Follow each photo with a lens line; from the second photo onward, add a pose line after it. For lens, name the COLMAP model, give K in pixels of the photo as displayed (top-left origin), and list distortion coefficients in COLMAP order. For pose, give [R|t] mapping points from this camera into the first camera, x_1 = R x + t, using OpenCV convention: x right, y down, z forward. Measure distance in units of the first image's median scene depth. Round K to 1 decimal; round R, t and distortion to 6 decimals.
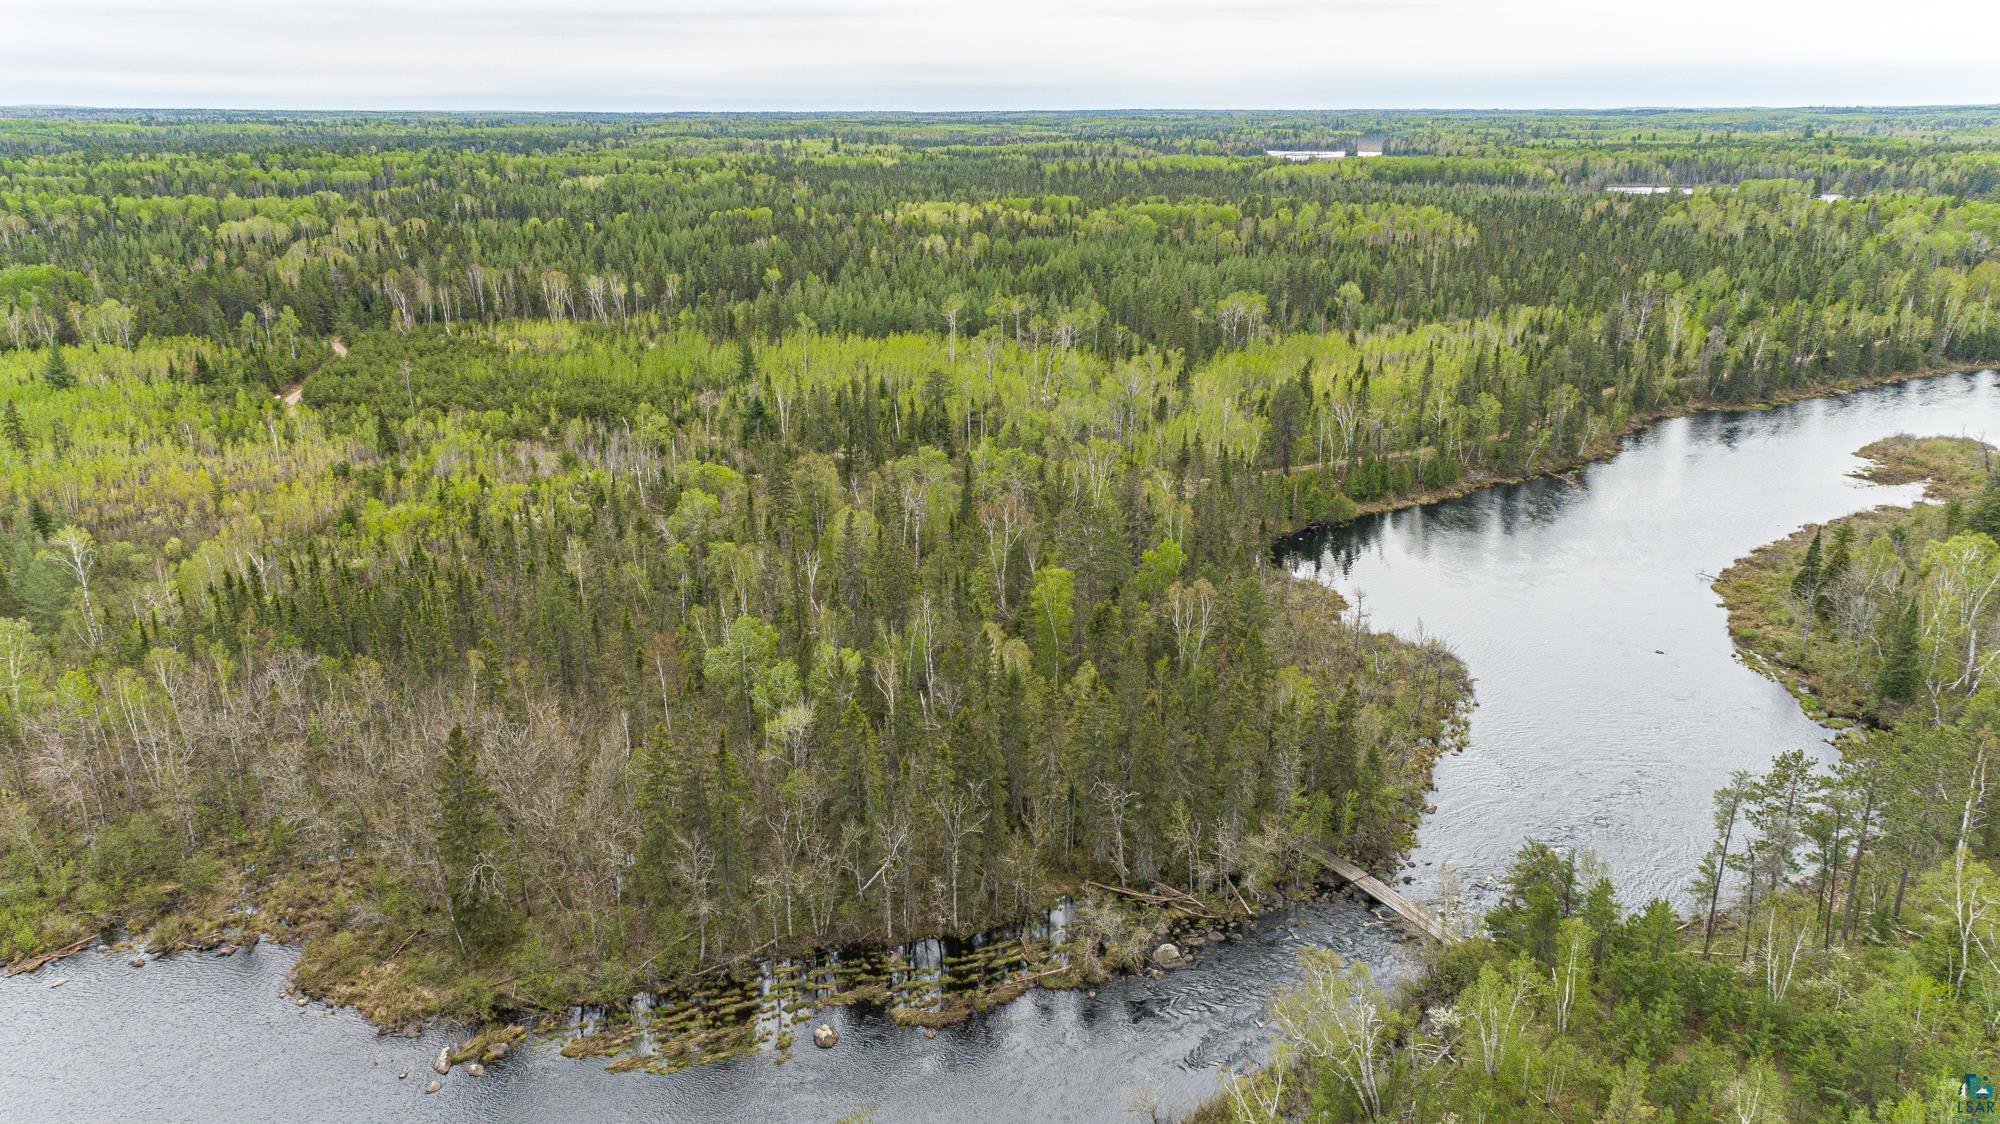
lens RADIAL K [[1392.7, 0, 1000.0], [0, 1392.7, 562.0], [0, 0, 1]] dist [0.014925, 0.014099]
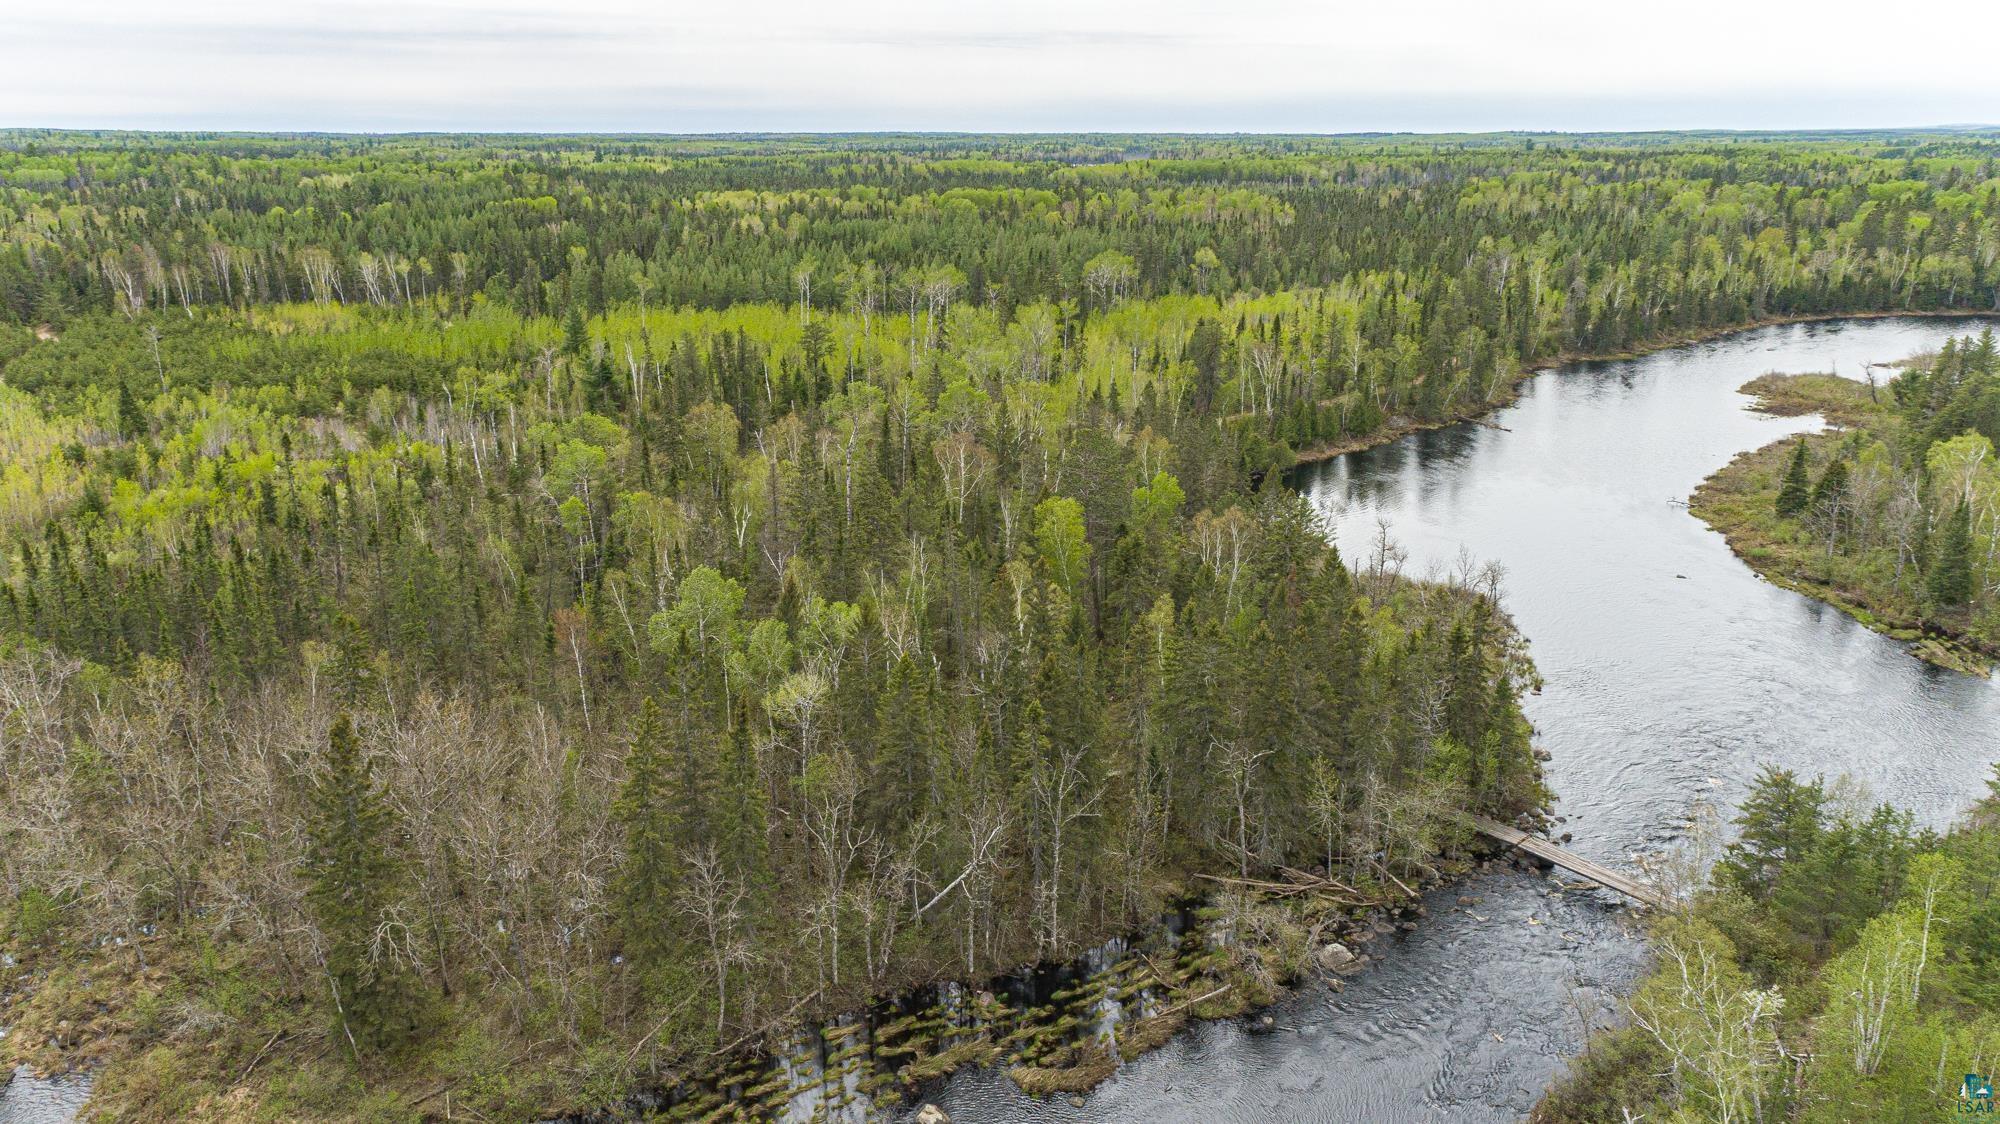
lens RADIAL K [[1382.1, 0, 1000.6], [0, 1382.1, 538.7], [0, 0, 1]] dist [0.017629, 0.008786]
pose [[0.984442, -0.048834, 0.168786, -0.081263], [0.054920, 0.997991, -0.031578, 0.030458], [-0.166905, 0.040357, 0.985147, 0.125330]]
